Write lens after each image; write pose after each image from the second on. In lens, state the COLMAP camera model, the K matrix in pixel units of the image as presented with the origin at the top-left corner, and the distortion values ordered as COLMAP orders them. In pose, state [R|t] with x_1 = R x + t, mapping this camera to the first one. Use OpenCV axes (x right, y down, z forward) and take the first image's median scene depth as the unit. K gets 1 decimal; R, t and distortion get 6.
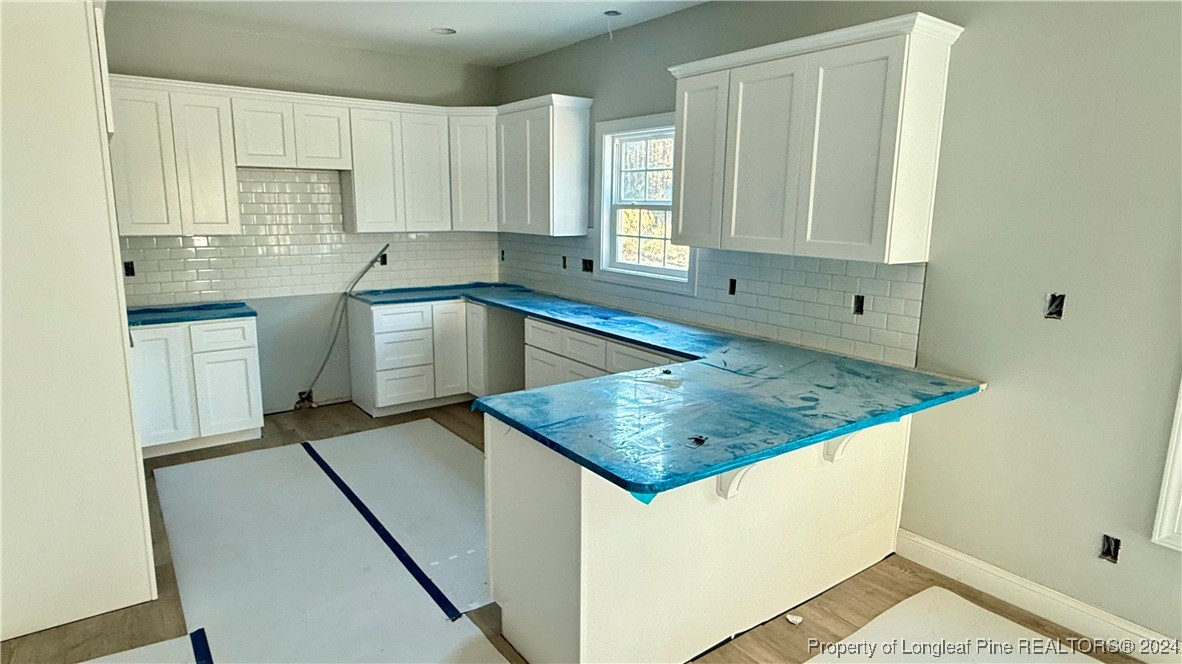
lens RADIAL K [[674.4, 0, 590.9], [0, 674.4, 327.7], [0, 0, 1]] dist [0.000038, -0.000203]
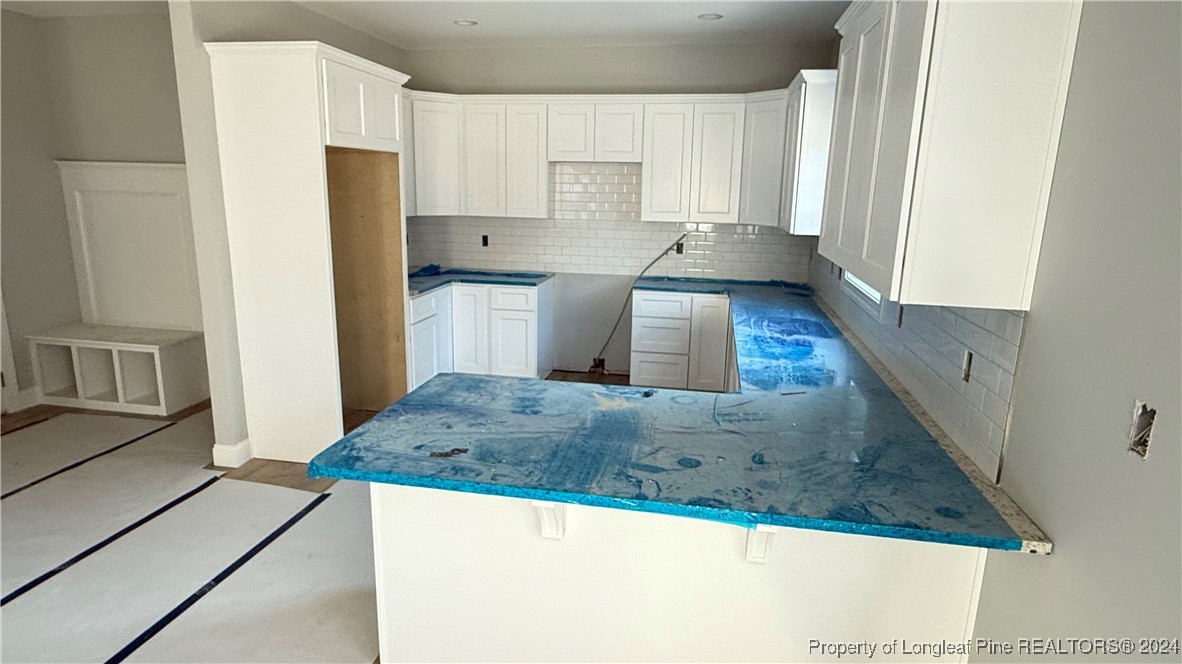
lens RADIAL K [[676.4, 0, 586.1], [0, 676.4, 335.9], [0, 0, 1]] dist [-0.003191, -0.001380]
pose [[0.687195, 0.163275, -0.707887, 0.387715], [-0.143365, 0.985733, 0.088186, -0.043594], [0.712187, 0.040886, 0.700799, 0.192821]]
